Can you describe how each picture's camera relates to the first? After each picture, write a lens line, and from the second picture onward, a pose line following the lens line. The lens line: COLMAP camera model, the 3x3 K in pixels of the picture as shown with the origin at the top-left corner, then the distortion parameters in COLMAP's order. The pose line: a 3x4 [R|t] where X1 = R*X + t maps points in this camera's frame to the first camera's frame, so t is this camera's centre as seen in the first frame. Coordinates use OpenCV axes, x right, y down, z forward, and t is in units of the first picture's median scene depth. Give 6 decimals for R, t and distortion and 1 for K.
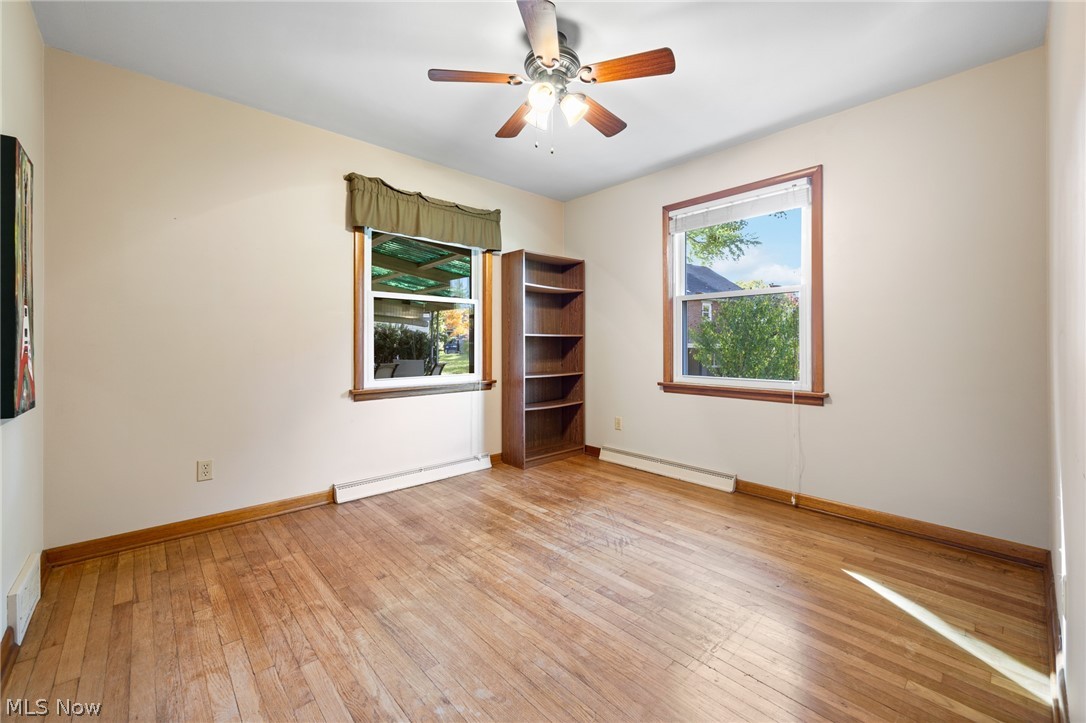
lens RADIAL K [[445.0, 0, 547.7], [0, 445.0, 339.2], [0, 0, 1]] dist [0.001636, 0.000185]
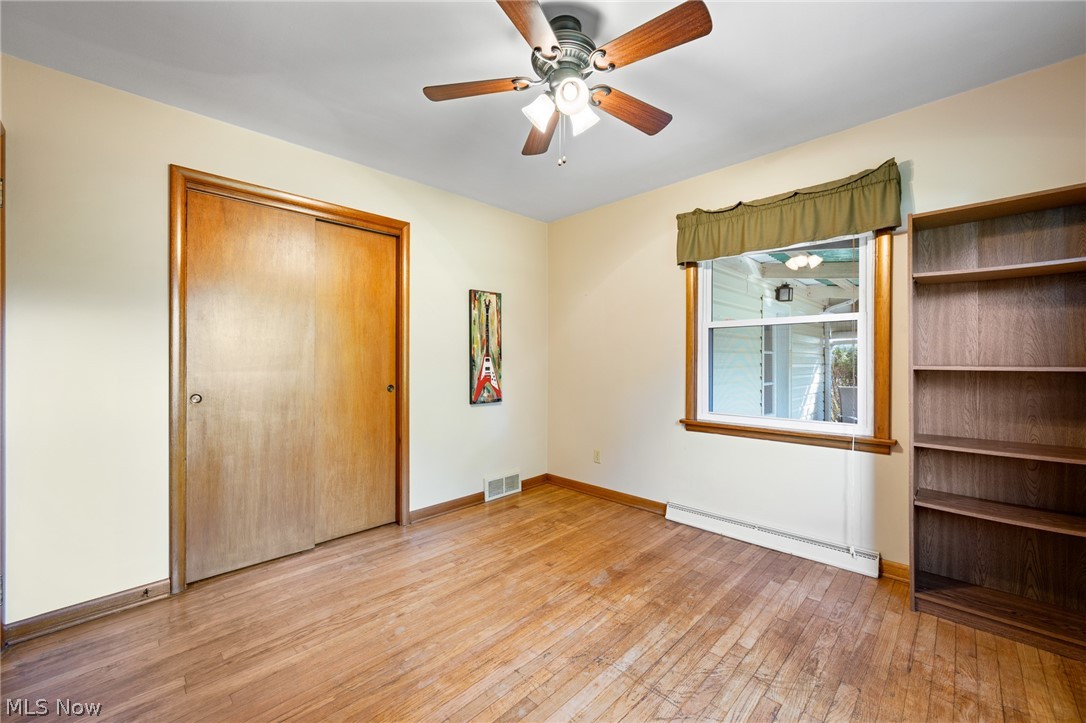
lens RADIAL K [[418.4, 0, 540.5], [0, 418.4, 360.0], [0, 0, 1]] dist [0.000652, -0.000216]
pose [[0.048071, -0.000035, -0.998844, 0.680315], [0.011358, 0.999935, 0.000511, -0.038803], [0.998779, -0.011369, 0.048069, 0.777972]]
